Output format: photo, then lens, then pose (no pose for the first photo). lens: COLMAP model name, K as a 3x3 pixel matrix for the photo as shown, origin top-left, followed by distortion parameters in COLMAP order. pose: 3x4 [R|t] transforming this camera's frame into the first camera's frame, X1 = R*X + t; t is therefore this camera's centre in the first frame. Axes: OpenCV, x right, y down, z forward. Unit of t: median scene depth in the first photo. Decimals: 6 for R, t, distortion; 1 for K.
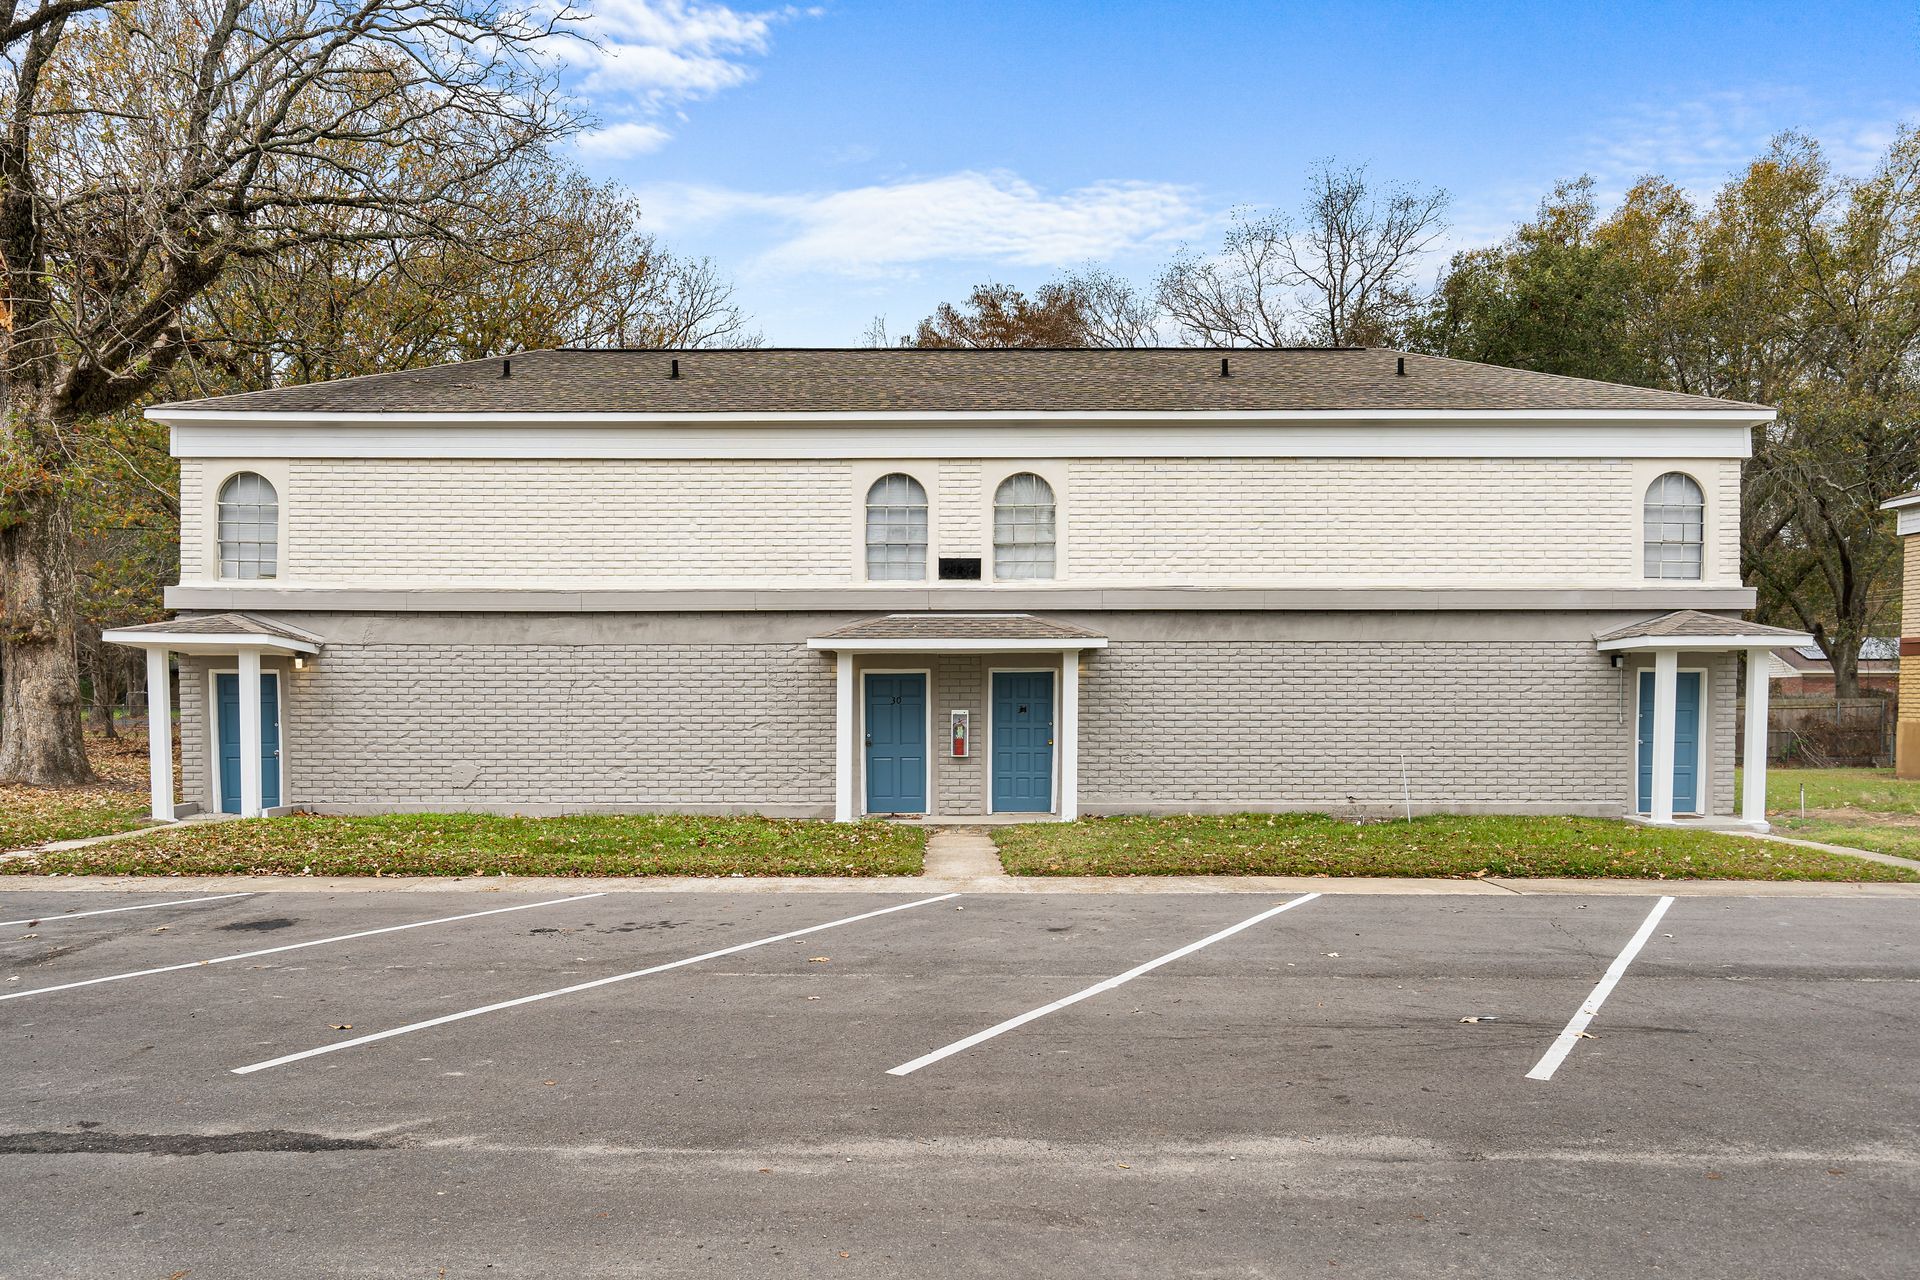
lens RADIAL K [[822.2, 0, 960.0], [0, 822.2, 711.1], [0, 0, 1]] dist [-0.000342, 0.000189]
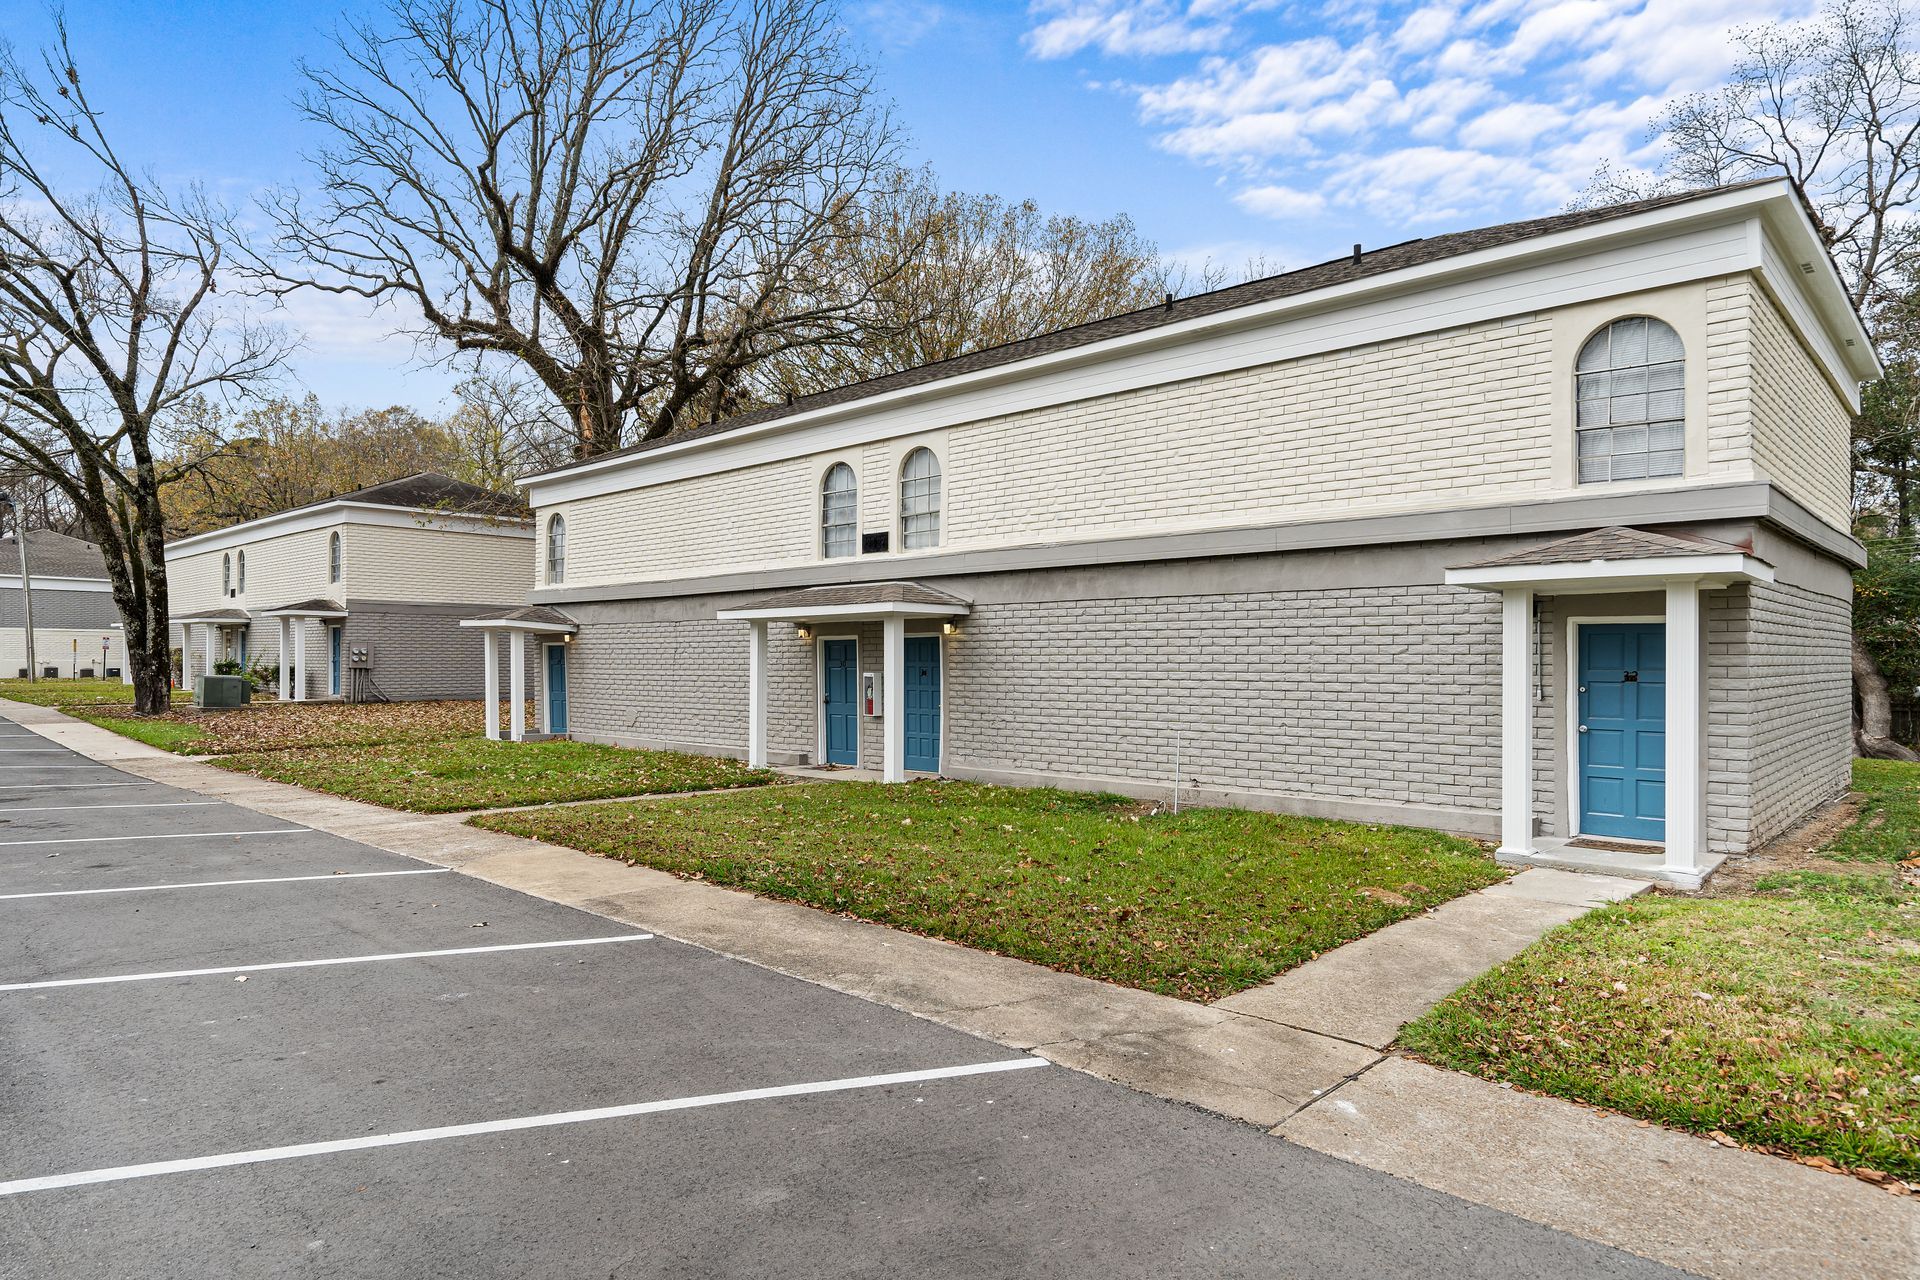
lens RADIAL K [[1100.7, 0, 956.8], [0, 1100.7, 651.2], [0, 0, 1]] dist [0.001088, 0.000434]
pose [[0.736555, -0.005317, -0.676356, 1.062638], [-0.010138, 0.999770, -0.018899, -0.003259], [0.676301, 0.020777, 0.736332, 0.003265]]
